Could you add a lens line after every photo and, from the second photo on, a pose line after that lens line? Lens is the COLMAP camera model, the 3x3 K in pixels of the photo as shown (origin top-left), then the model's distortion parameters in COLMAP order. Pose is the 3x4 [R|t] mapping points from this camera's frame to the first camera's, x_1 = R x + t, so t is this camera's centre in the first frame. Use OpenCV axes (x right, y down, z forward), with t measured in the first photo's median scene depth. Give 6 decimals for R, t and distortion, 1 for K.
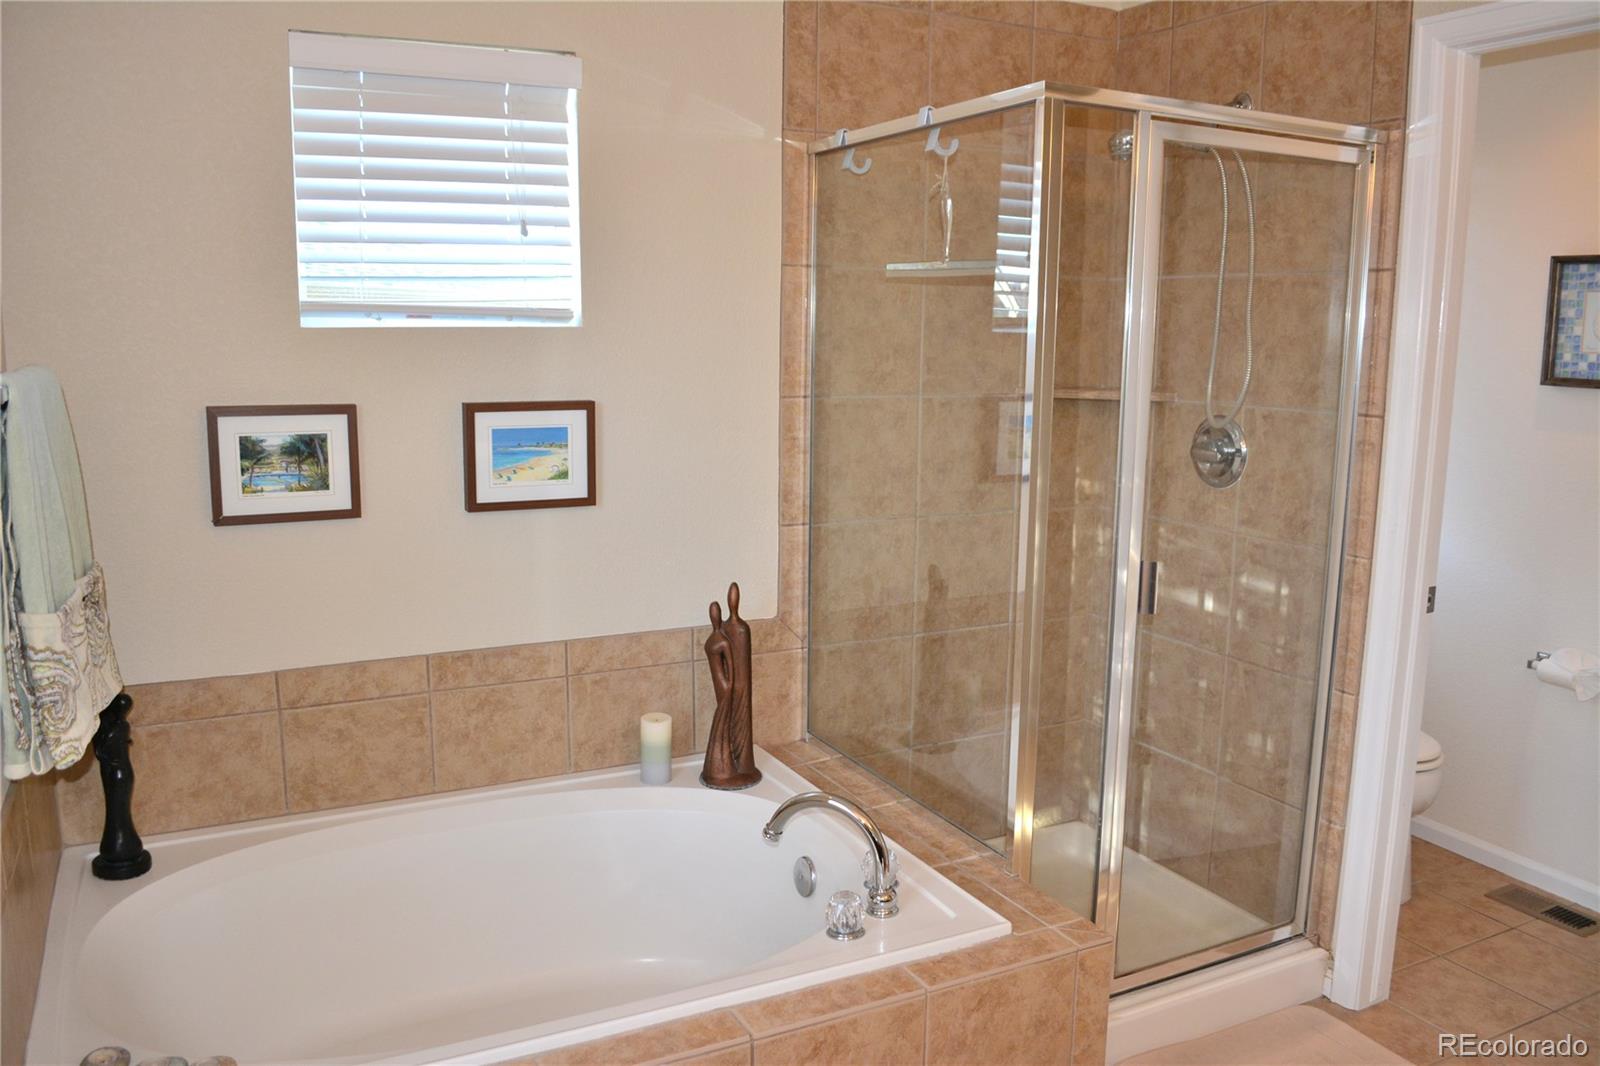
lens RADIAL K [[1273.1, 0, 807.9], [0, 1273.1, 545.0], [0, 0, 1]] dist [-0.074116, 0.006341]
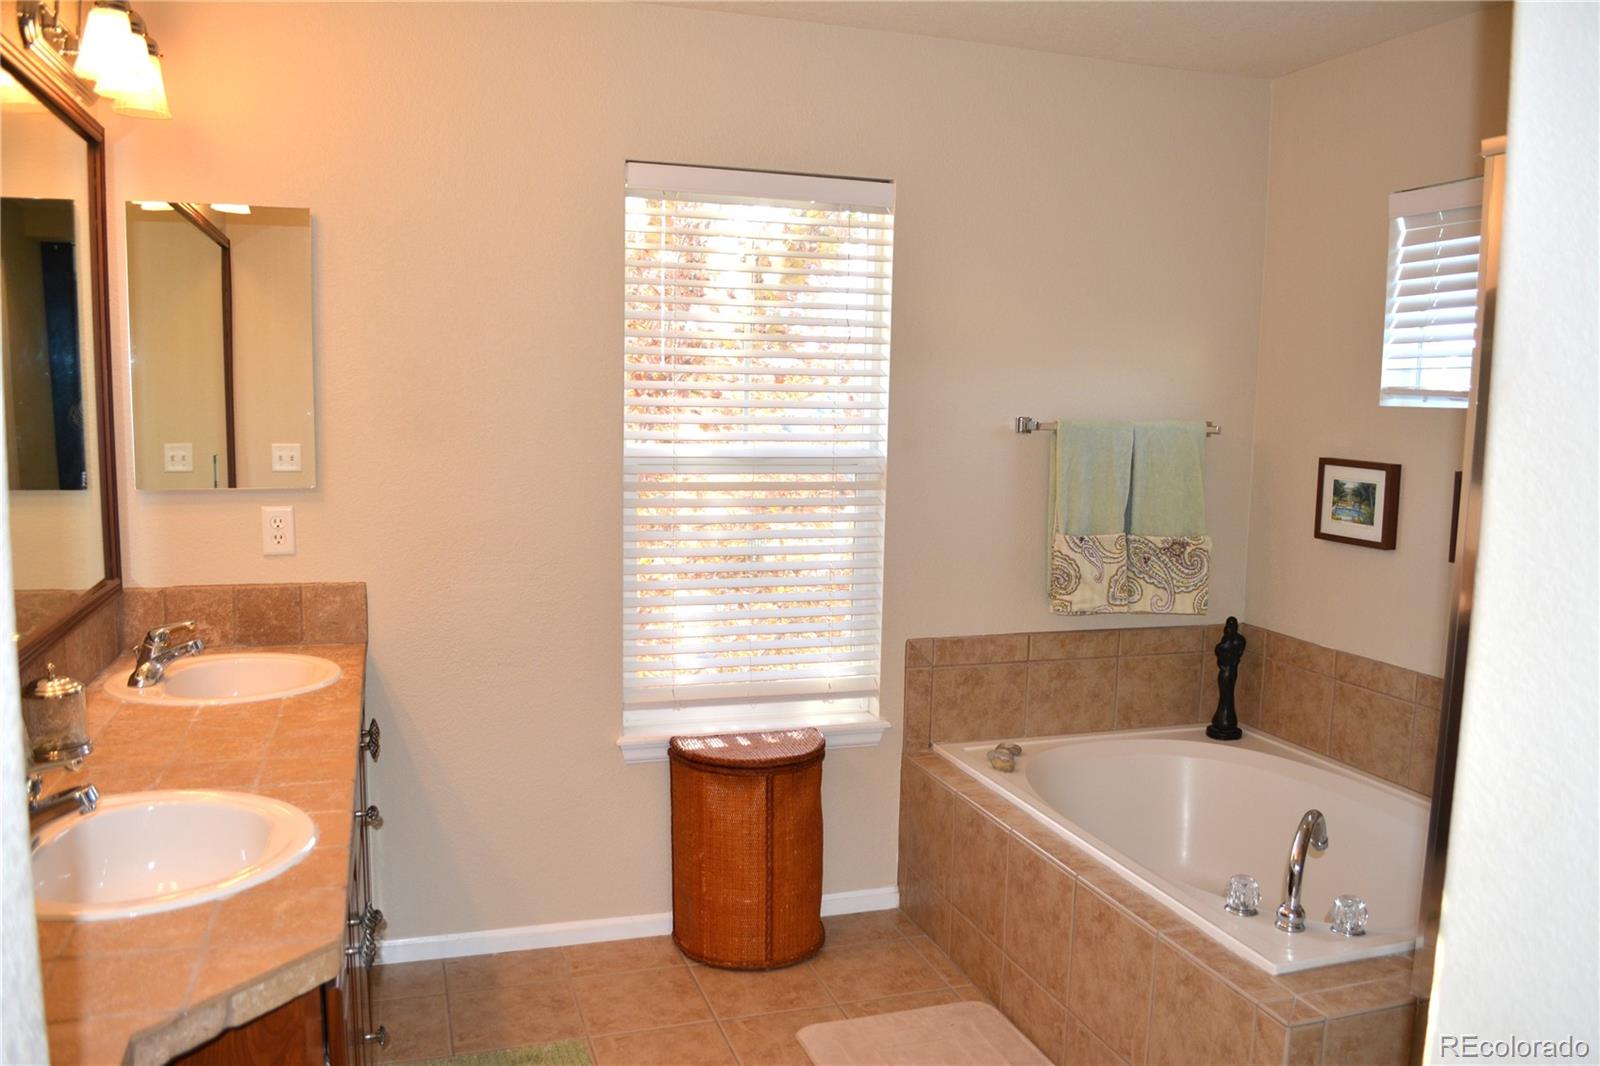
lens RADIAL K [[1273.1, 0, 805.3], [0, 1273.1, 531.8], [0, 0, 1]] dist [-0.074116, 0.006341]
pose [[-0.171039, 0.086206, -0.981486, 1.064912], [-0.193499, 0.973826, 0.119253, -0.081735], [0.966077, 0.210314, -0.149881, 0.632187]]
